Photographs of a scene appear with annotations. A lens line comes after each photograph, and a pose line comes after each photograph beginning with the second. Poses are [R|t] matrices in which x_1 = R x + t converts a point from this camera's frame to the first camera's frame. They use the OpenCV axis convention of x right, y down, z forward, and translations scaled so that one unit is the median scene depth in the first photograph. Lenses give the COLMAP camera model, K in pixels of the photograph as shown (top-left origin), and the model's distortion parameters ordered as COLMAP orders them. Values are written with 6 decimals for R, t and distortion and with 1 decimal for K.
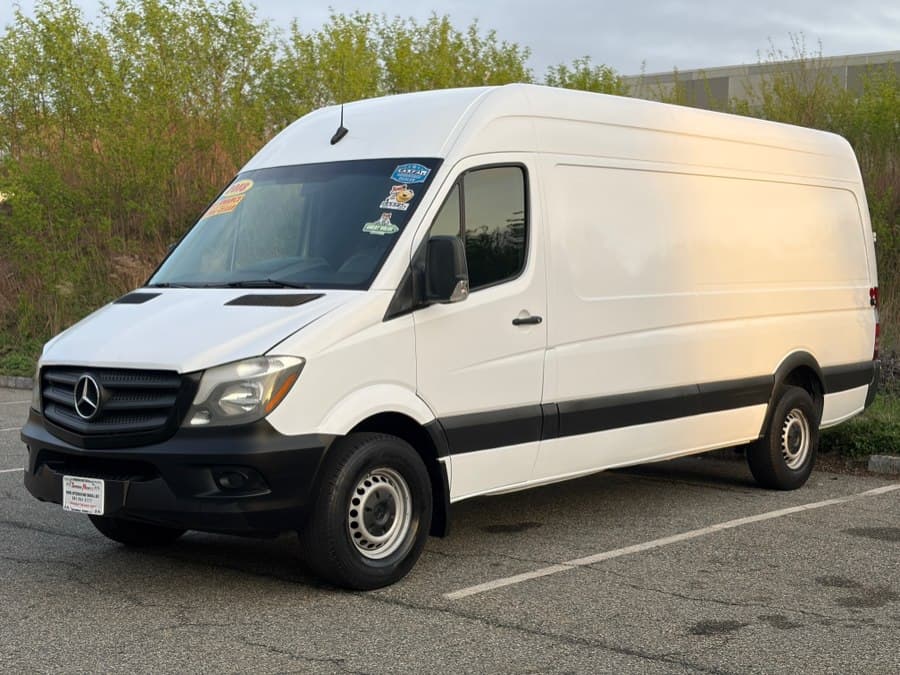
lens RADIAL K [[1362.8, 0, 450.0], [0, 1362.8, 337.5], [0, 0, 1]] dist [0.064594, 0.068536]
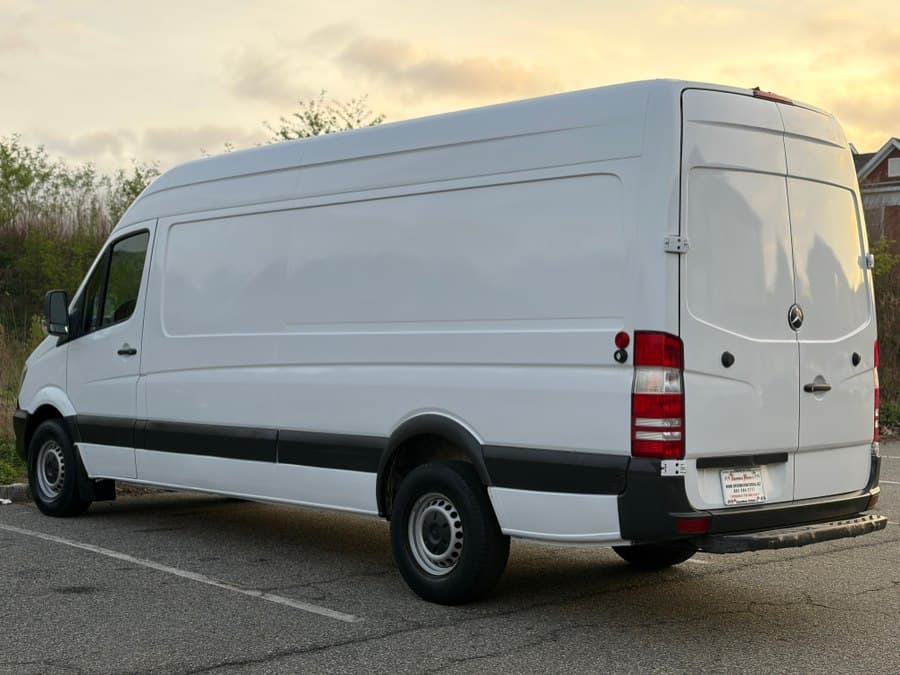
lens RADIAL K [[1362.8, 0, 450.0], [0, 1362.8, 337.5], [0, 0, 1]] dist [0.064594, 0.068536]
pose [[-0.117983, 0.016606, -0.992877, 1.300079], [-0.034095, 0.999203, 0.020763, -0.062933], [0.992430, 0.036302, -0.117323, 1.452463]]
